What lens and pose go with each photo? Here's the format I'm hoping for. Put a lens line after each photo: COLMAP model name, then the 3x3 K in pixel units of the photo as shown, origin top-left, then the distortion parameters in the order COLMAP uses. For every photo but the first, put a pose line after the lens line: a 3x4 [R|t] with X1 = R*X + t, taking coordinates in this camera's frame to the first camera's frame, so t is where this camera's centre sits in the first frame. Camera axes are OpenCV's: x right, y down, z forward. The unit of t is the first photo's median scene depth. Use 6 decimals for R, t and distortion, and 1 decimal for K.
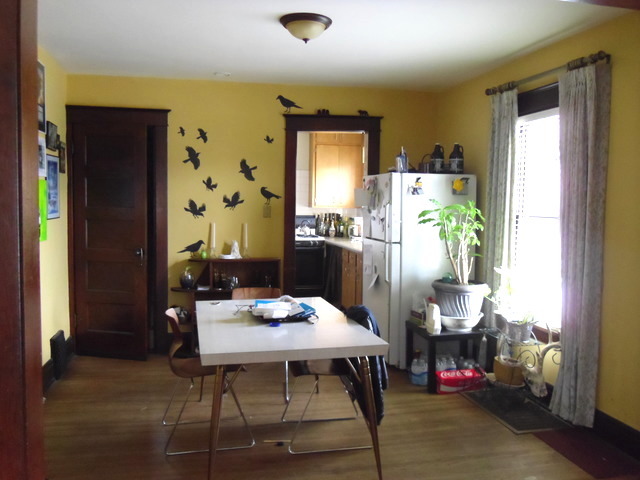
lens RADIAL K [[576.7, 0, 320.6], [0, 576.7, 241.0], [0, 0, 1]] dist [-0.071711, 0.002132]
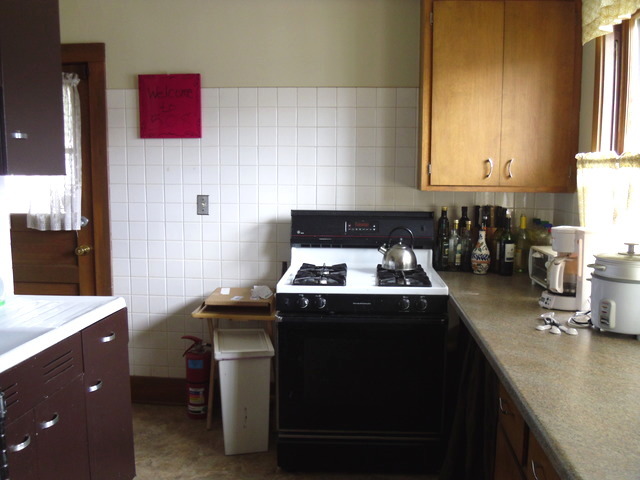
lens RADIAL K [[576.7, 0, 319.9], [0, 576.7, 241.7], [0, 0, 1]] dist [-0.071711, 0.002132]
pose [[0.956533, 0.025001, -0.290550, 0.045008], [-0.017577, 0.999450, 0.028136, -0.056780], [0.291093, -0.021806, 0.956446, 1.042189]]
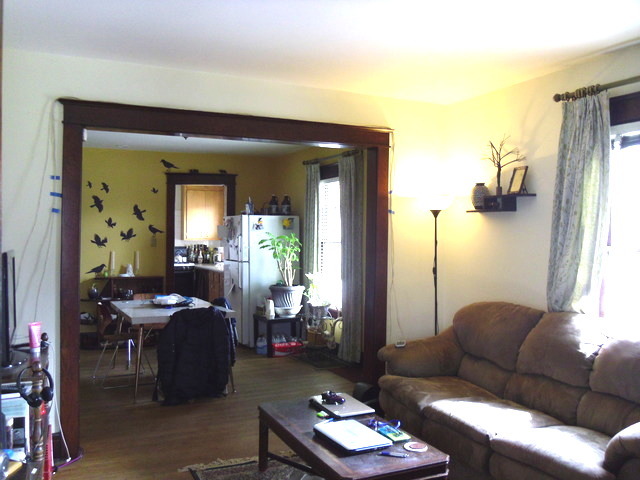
lens RADIAL K [[576.7, 0, 348.7], [0, 576.7, 222.2], [0, 0, 1]] dist [-0.071711, 0.002132]
pose [[0.961425, -0.005126, 0.275021, -0.020383], [0.030280, 0.995722, -0.087293, 0.036737], [-0.273397, 0.092253, 0.957467, -0.475073]]
